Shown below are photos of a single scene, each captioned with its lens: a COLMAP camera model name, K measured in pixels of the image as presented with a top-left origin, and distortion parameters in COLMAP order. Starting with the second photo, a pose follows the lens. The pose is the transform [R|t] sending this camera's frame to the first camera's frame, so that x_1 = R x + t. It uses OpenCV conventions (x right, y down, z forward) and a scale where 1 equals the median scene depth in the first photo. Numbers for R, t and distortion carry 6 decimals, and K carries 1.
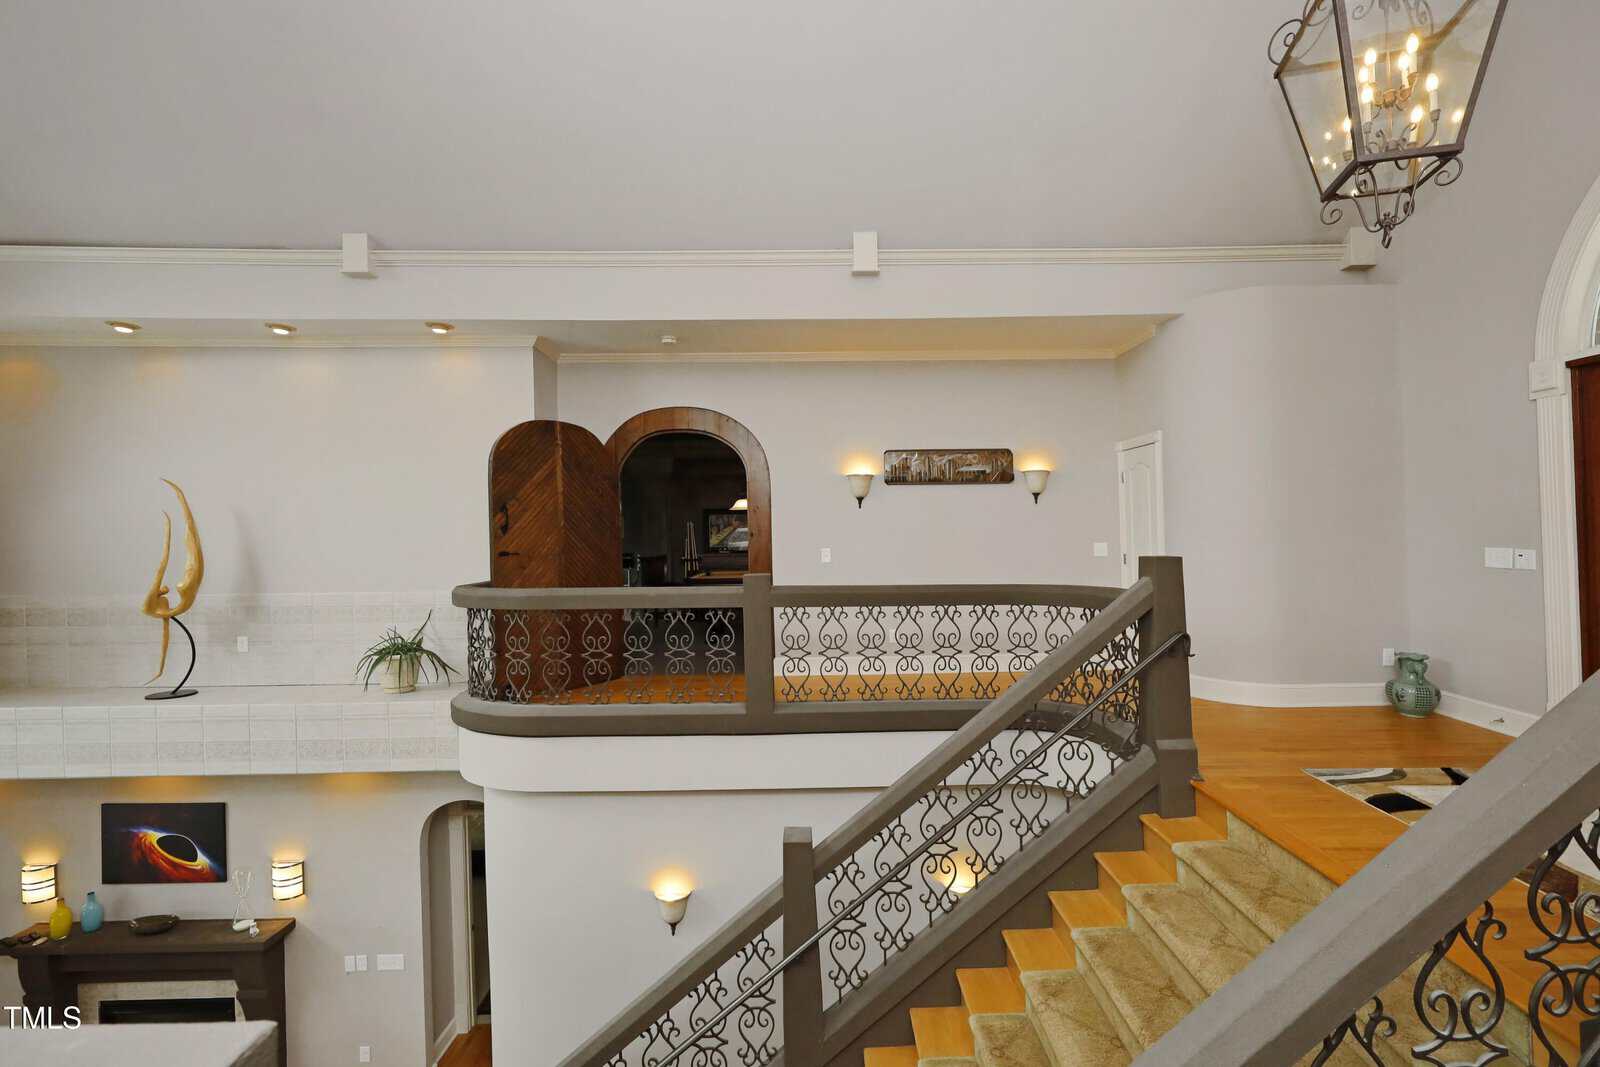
lens RADIAL K [[645.4, 0, 788.7], [0, 645.4, 536.2], [0, 0, 1]] dist [0.018682, -0.000059]
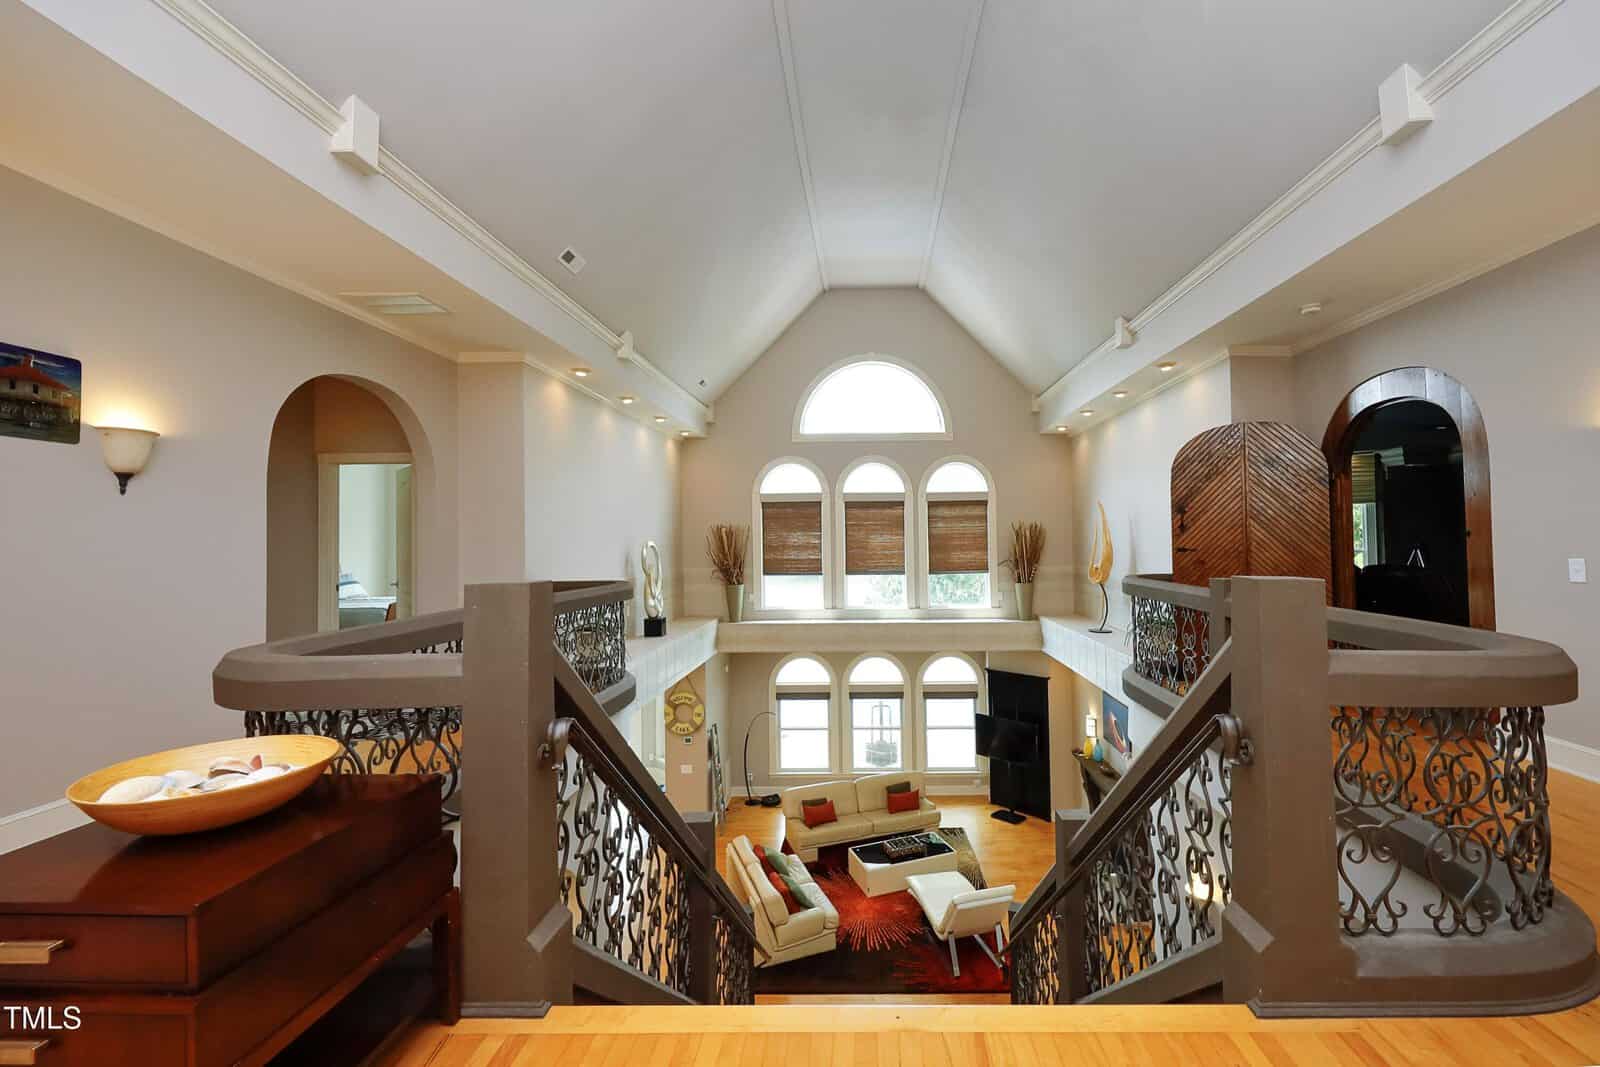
lens RADIAL K [[697.8, 0, 848.6], [0, 697.8, 493.6], [0, 0, 1]] dist [-0.004505, 0.000999]
pose [[-0.030474, -0.056660, -0.997928, 0.828329], [0.014165, 0.998267, -0.057111, -0.013719], [0.999435, -0.015876, -0.029618, 0.406416]]
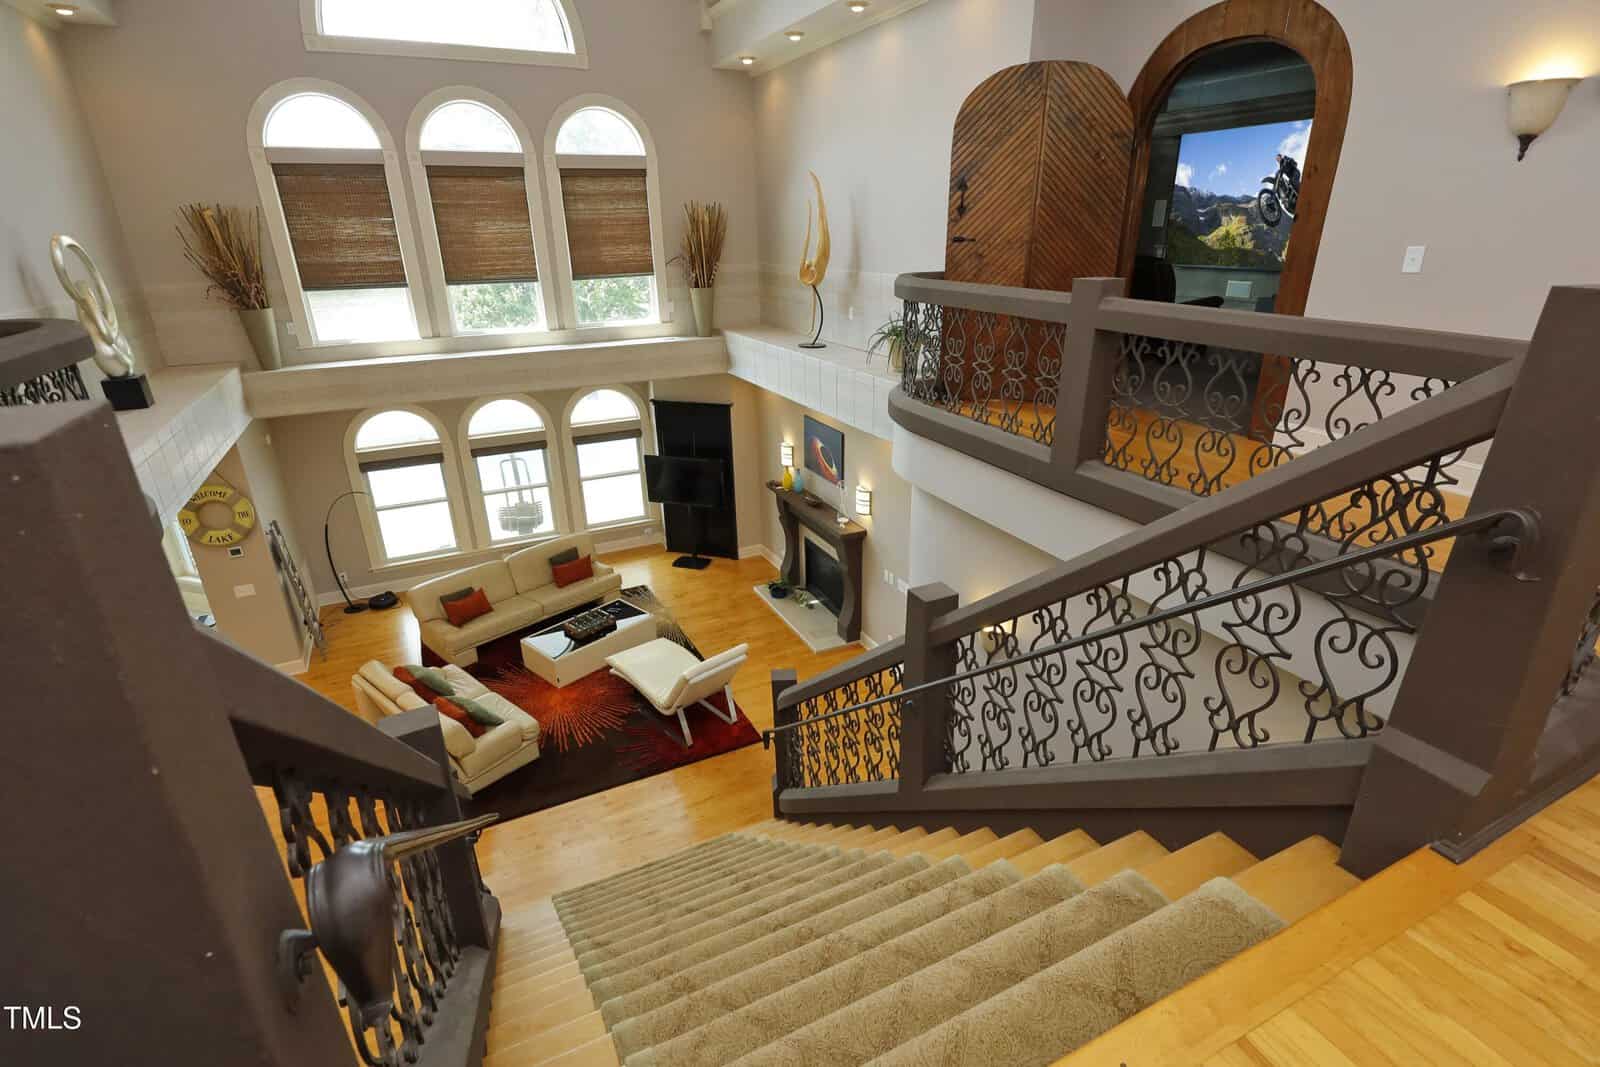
lens RADIAL K [[800.9, 0, 824.9], [0, 800.9, 535.8], [0, 0, 1]] dist [-0.009052, 0.000253]
pose [[0.446708, 0.328116, -0.832341, 0.569397], [0.012924, 0.927860, 0.372706, -0.011573], [0.894587, -0.177247, 0.410242, 0.261951]]
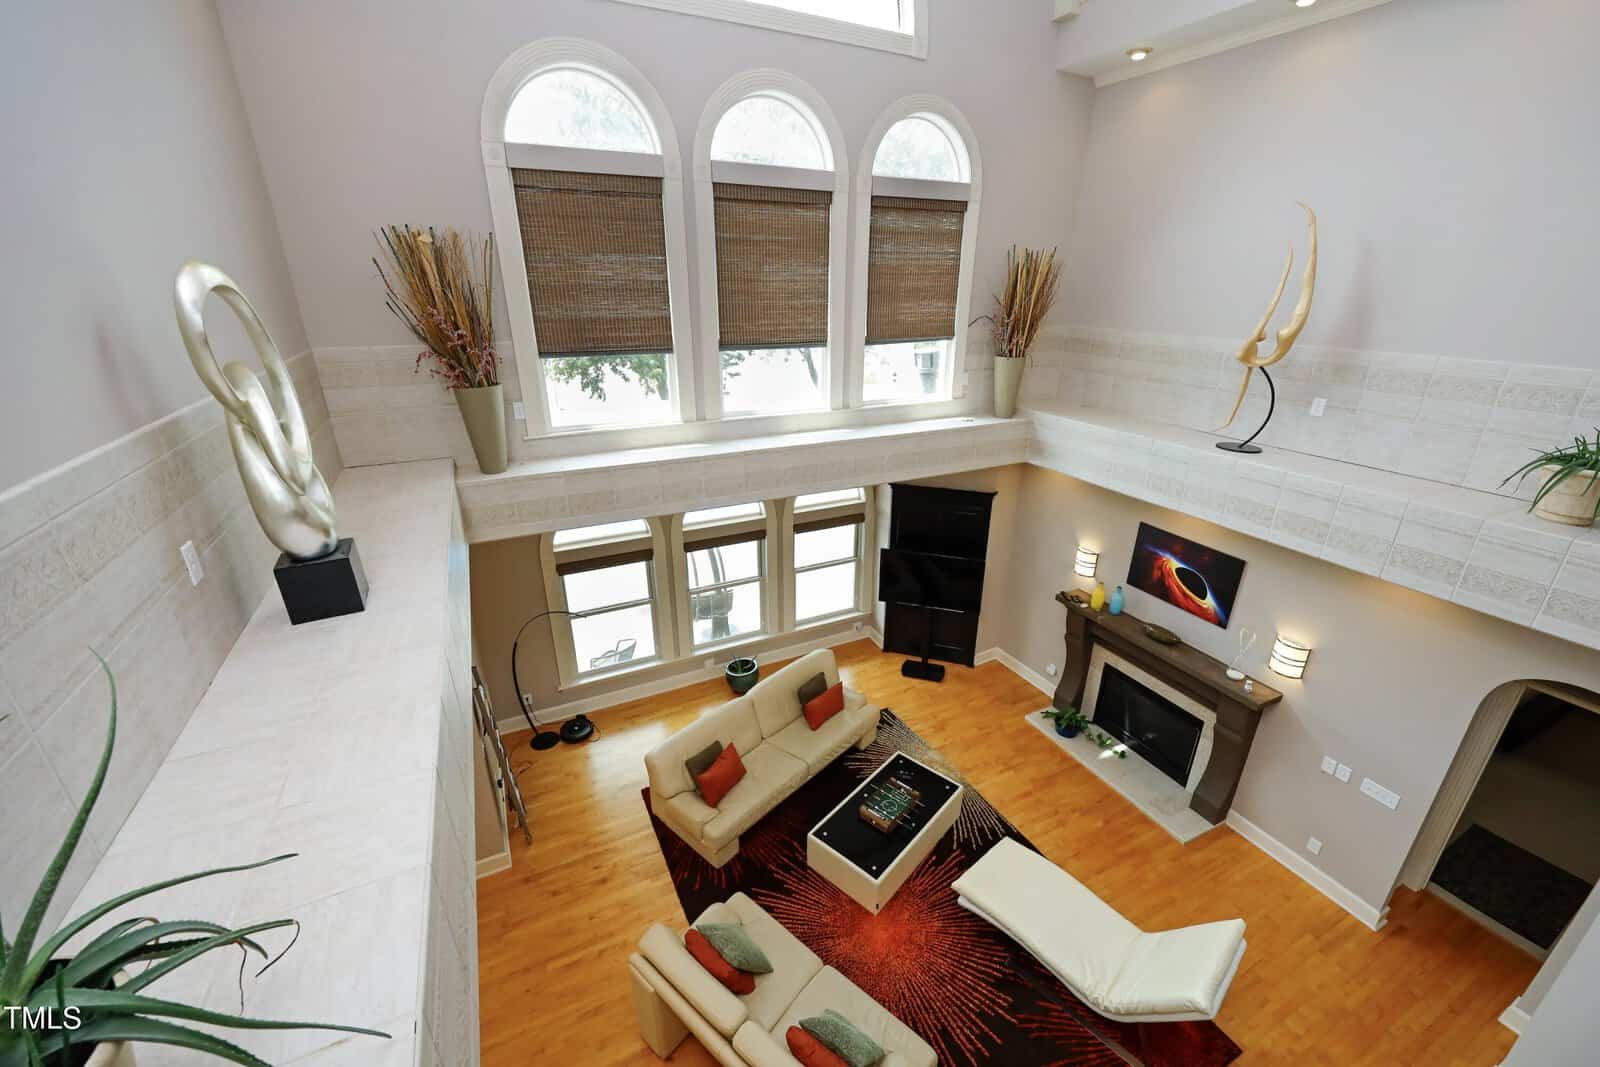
lens RADIAL K [[646.0, 0, 800.2], [0, 646.0, 526.2], [0, 0, 1]] dist [-0.003415, 0.000238]
pose [[0.445197, 0.332211, -0.831526, -0.364178], [-0.006322, 0.929774, 0.368077, -0.000756], [0.895411, -0.158610, 0.416032, -0.006712]]
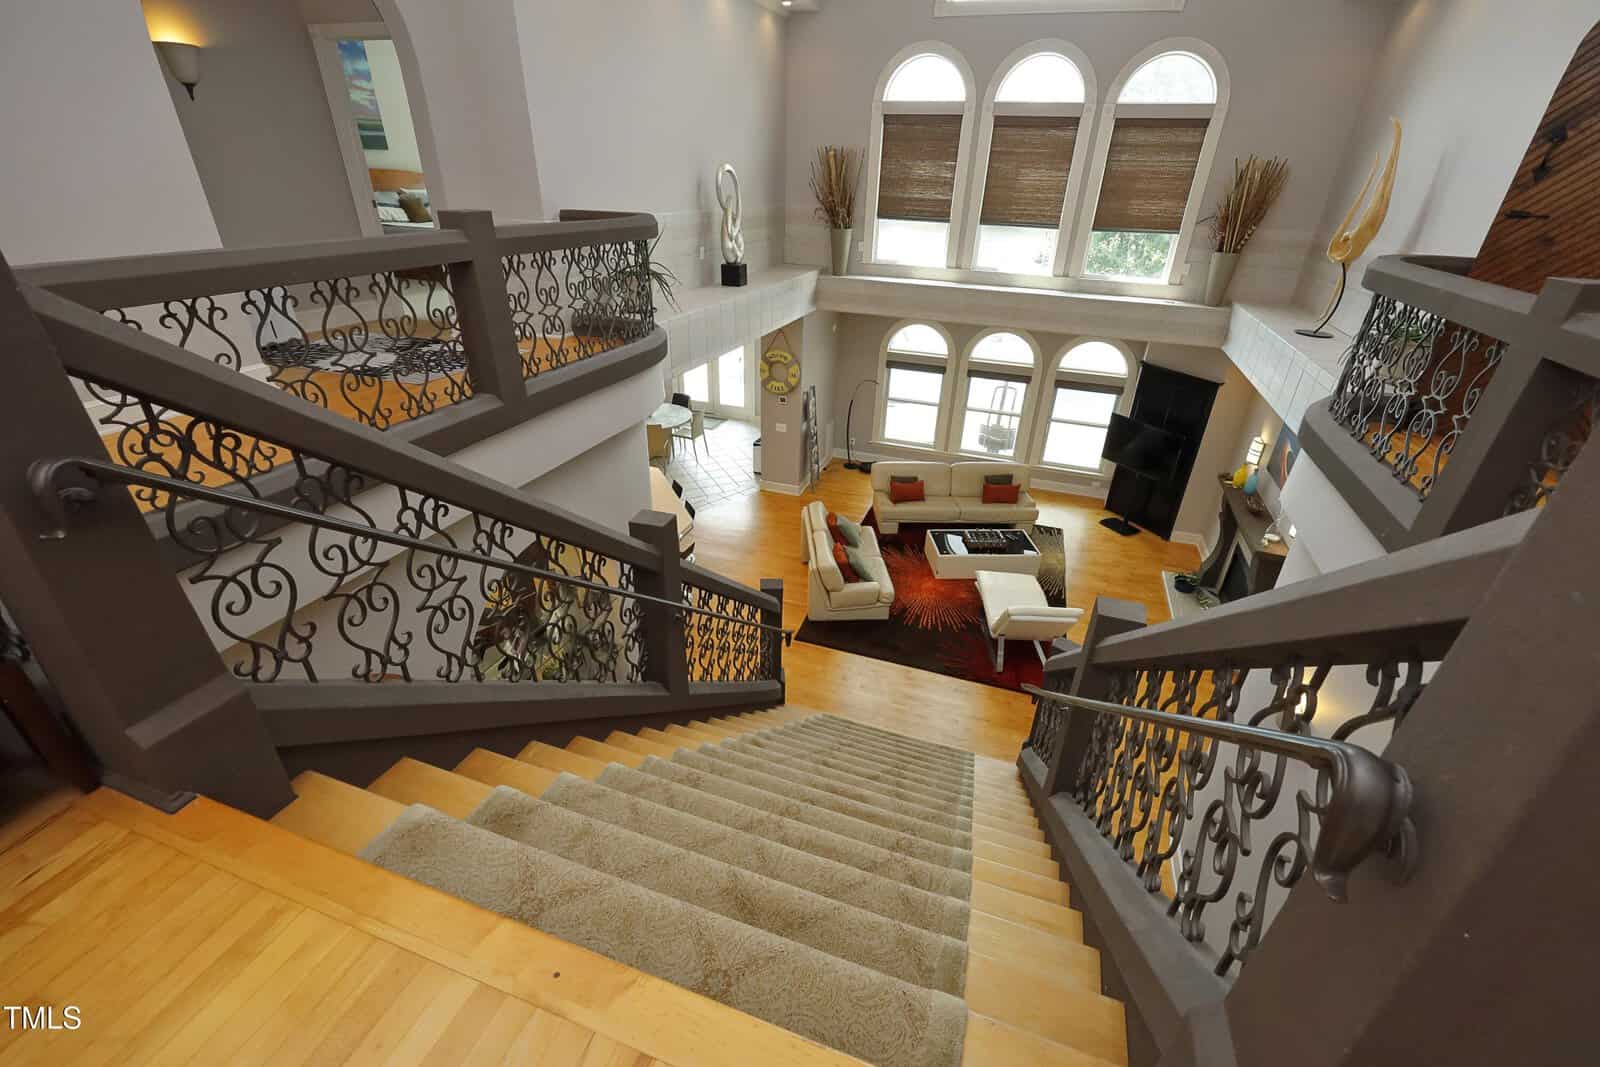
lens RADIAL K [[697.8, 0, 787.6], [0, 697.8, 533.4], [0, 0, 1]] dist [-0.004505, 0.000999]
pose [[-0.346927, 0.430877, -0.833059, 0.560910], [-0.024217, 0.883813, 0.467214, -0.002391], [0.937579, 0.182263, -0.296184, 0.529108]]
